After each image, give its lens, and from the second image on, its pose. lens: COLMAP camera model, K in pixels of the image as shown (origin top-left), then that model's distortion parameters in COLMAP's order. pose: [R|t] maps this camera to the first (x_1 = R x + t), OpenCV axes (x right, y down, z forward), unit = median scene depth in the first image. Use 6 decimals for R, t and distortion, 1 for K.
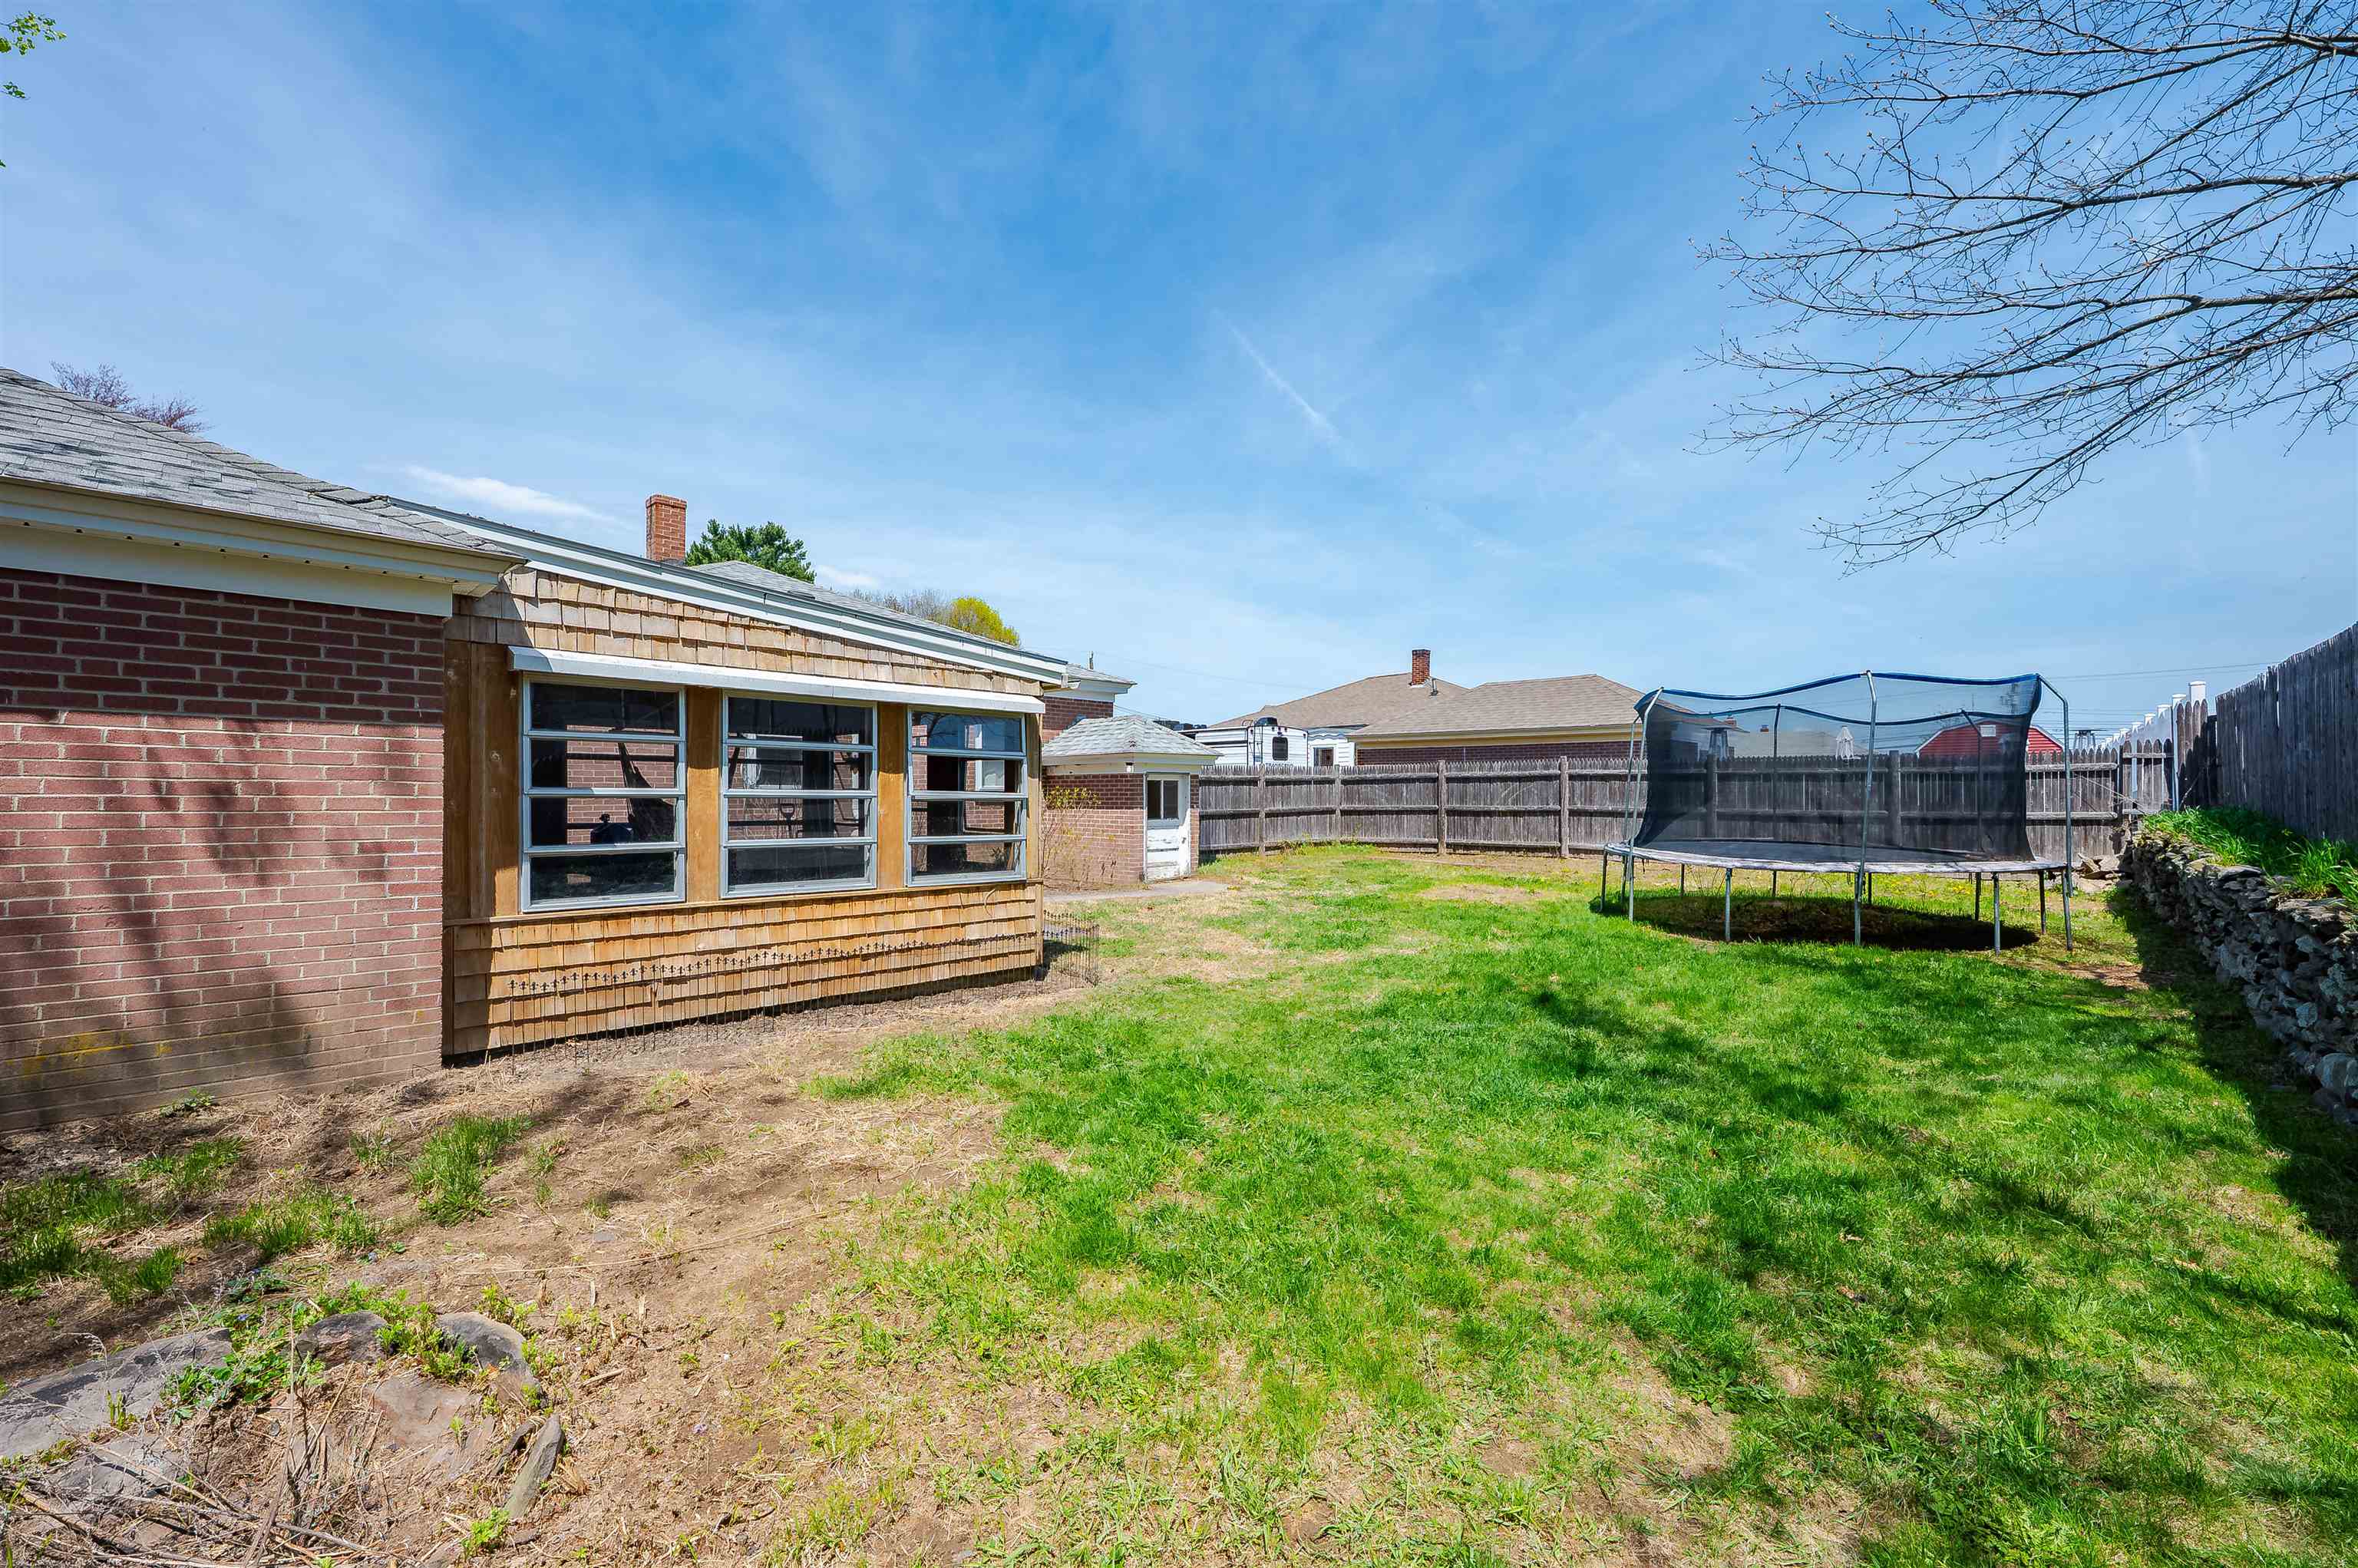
lens RADIAL K [[948.6, 0, 1179.0], [0, 948.6, 784.0], [0, 0, 1]] dist [-0.000920, 0.000233]
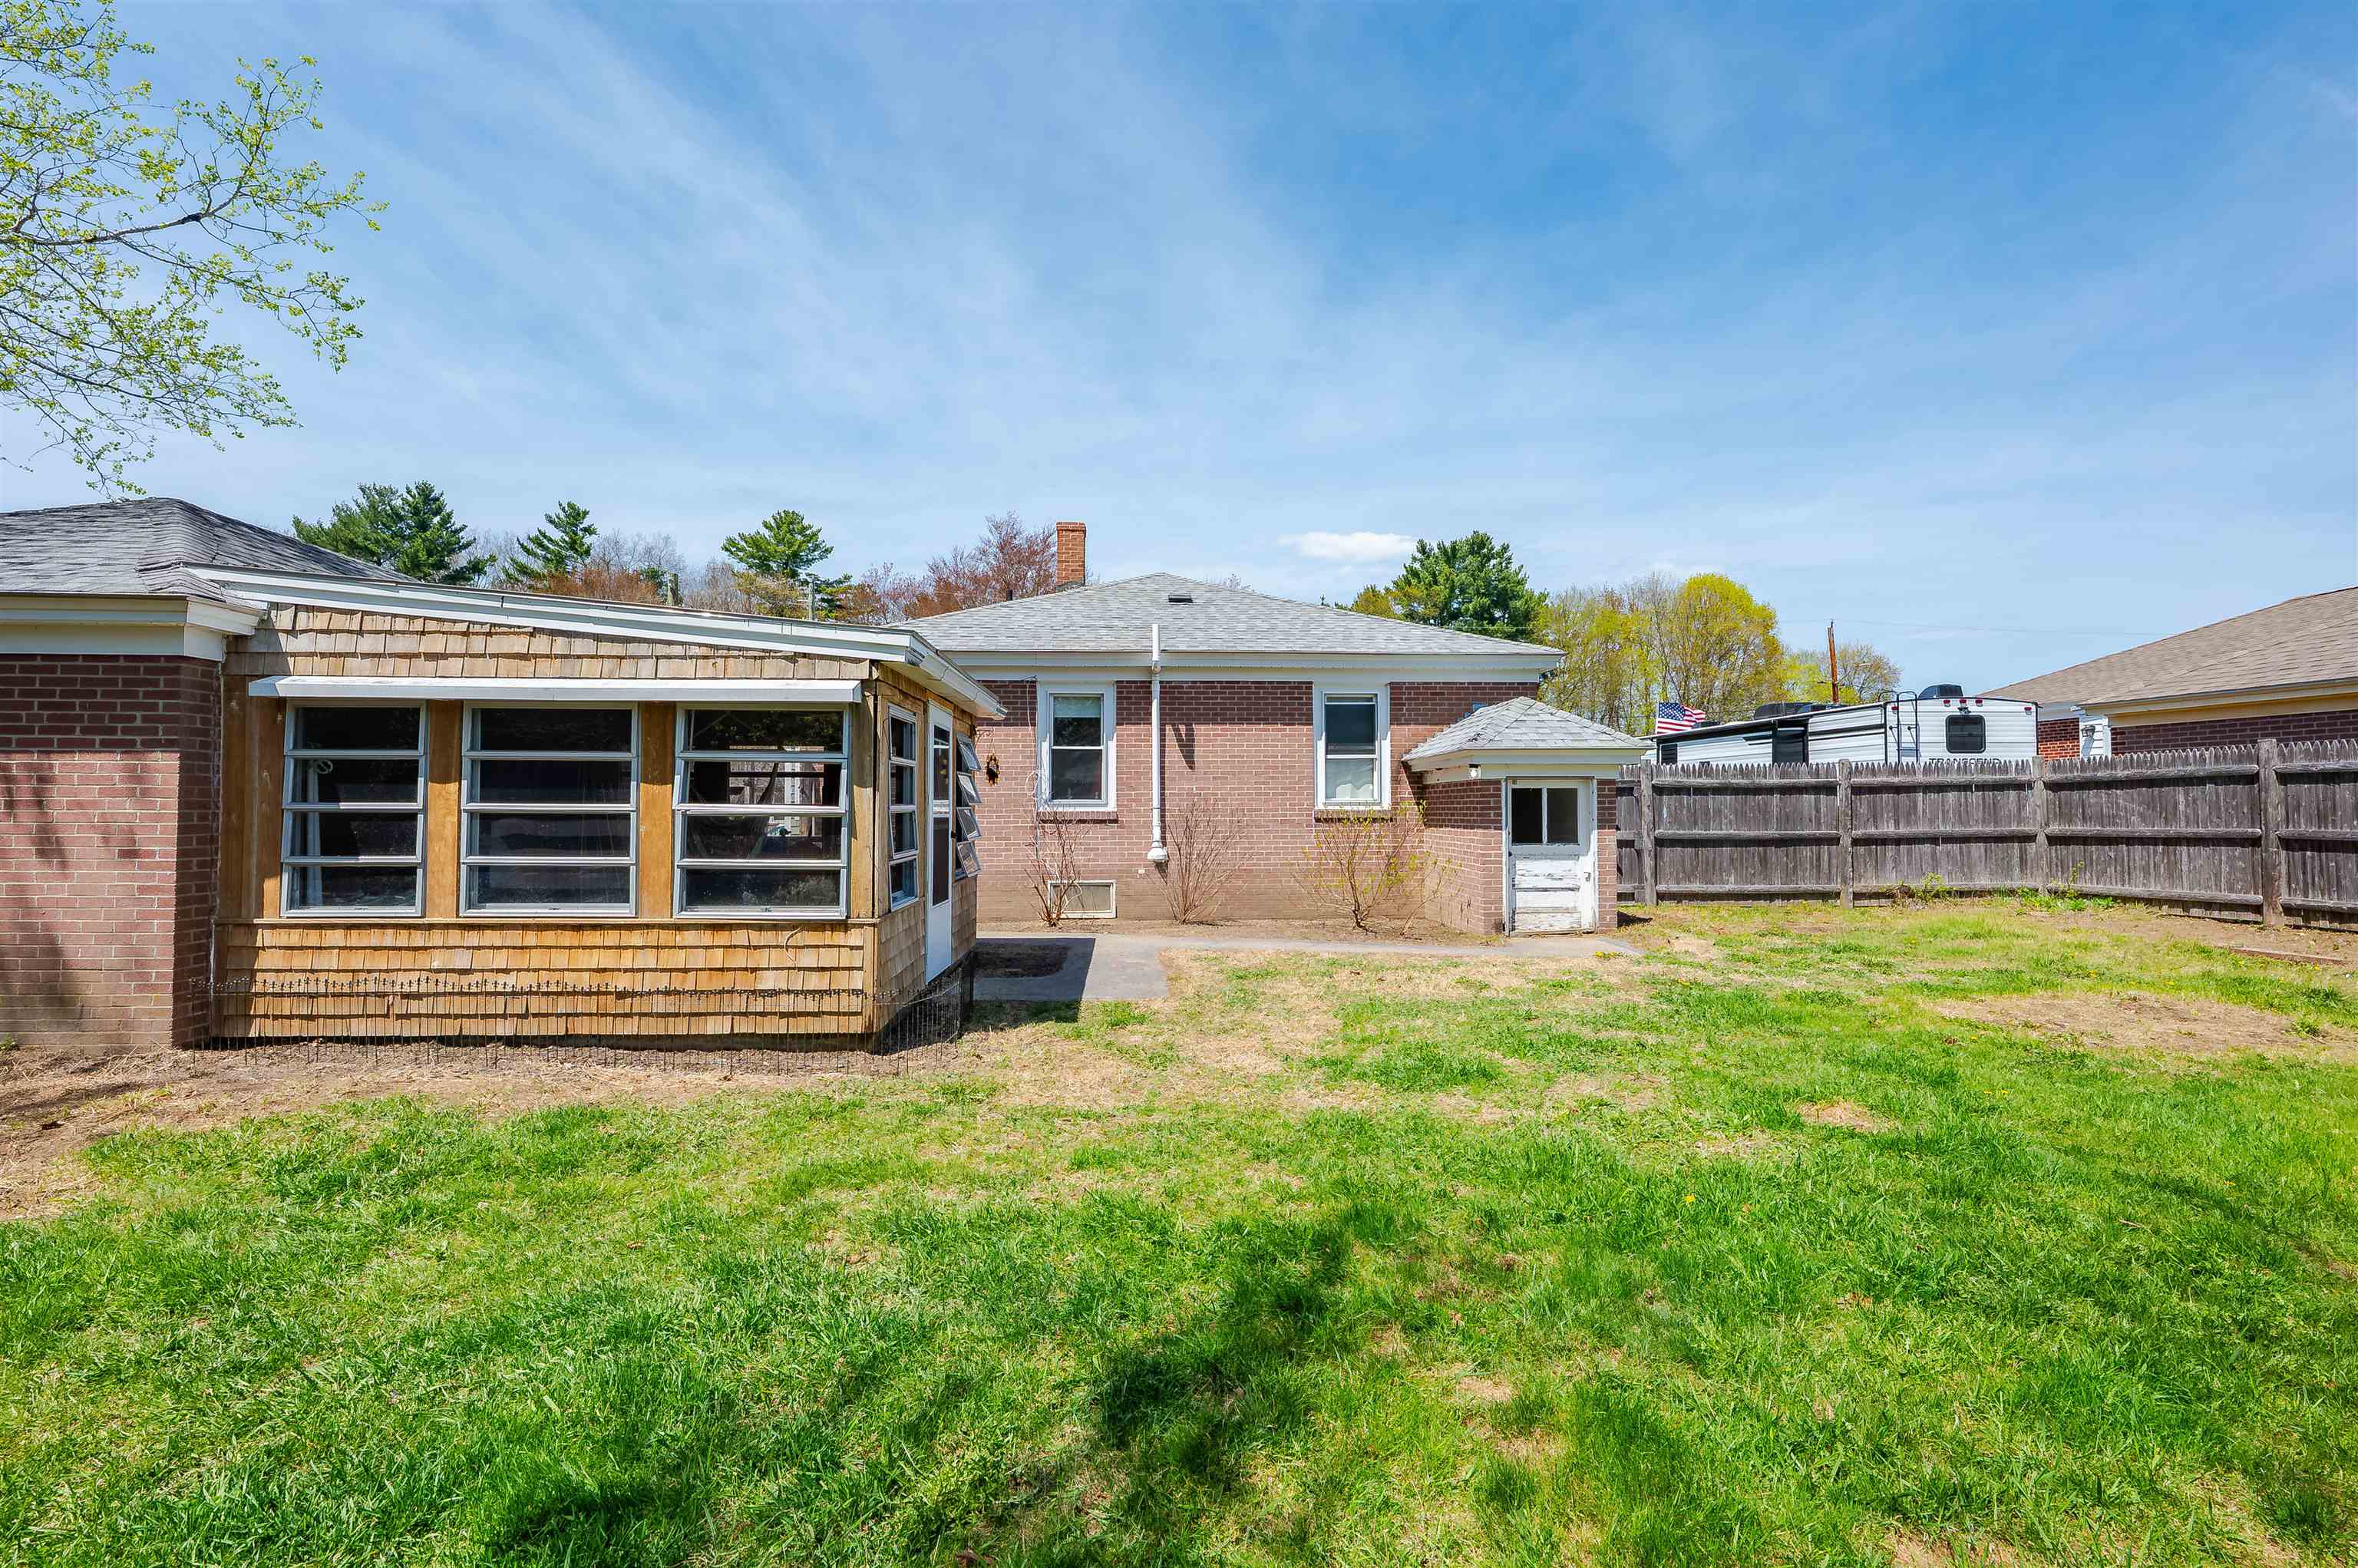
lens RADIAL K [[1002.2, 0, 1179.0], [0, 1002.2, 784.0], [0, 0, 1]] dist [-0.000364, 0.000074]
pose [[0.729250, -0.020762, -0.683933, 0.728061], [0.009689, 0.999753, -0.020019, 0.012627], [0.684179, 0.007972, 0.729270, 0.727656]]
